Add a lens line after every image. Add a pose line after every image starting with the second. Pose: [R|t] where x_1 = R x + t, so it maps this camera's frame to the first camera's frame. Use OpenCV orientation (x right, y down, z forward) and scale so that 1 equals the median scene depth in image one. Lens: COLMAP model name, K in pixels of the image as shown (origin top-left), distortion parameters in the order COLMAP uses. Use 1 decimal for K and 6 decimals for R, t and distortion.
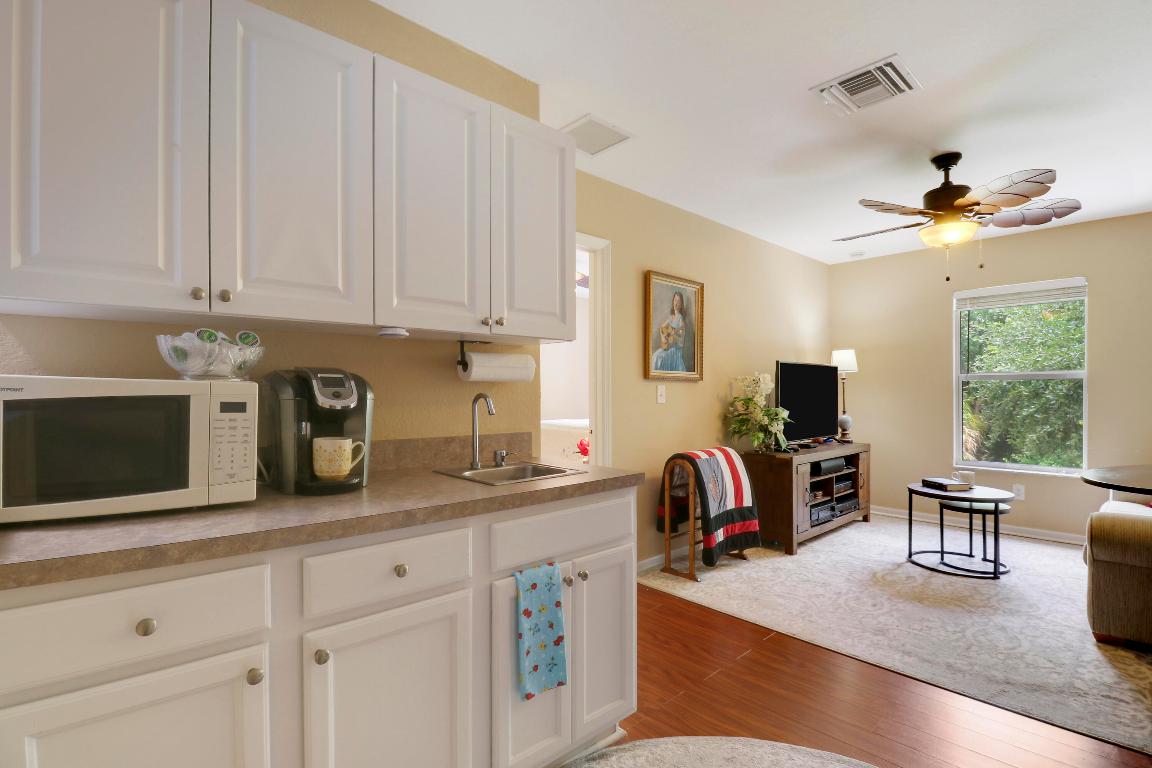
lens RADIAL K [[559.7, 0, 575.8], [0, 559.7, 389.9], [0, 0, 1]] dist [-0.014283, -0.001042]
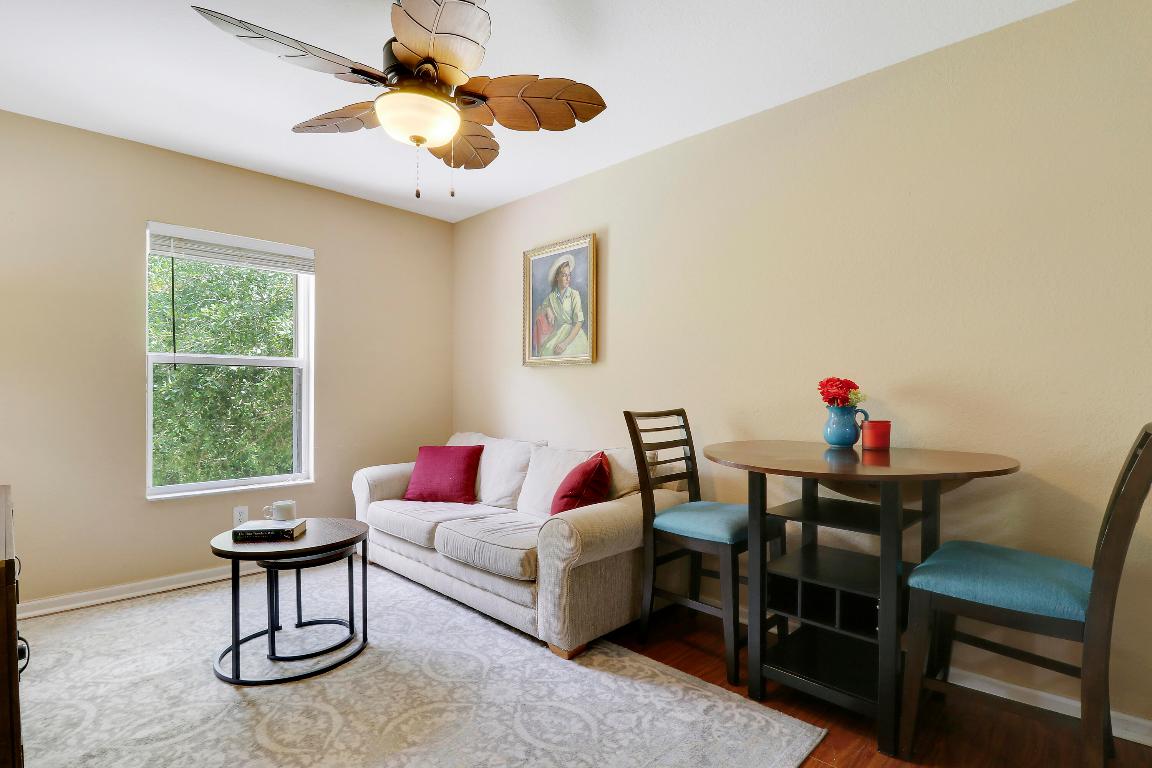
lens RADIAL K [[559.7, 0, 576.0], [0, 559.7, 384.3], [0, 0, 1]] dist [-0.014283, -0.001042]
pose [[-0.059609, 0.005840, 0.998205, 0.032257], [-0.006358, 0.999960, -0.006230, 0.012453], [-0.998202, -0.006718, -0.059569, 0.798449]]
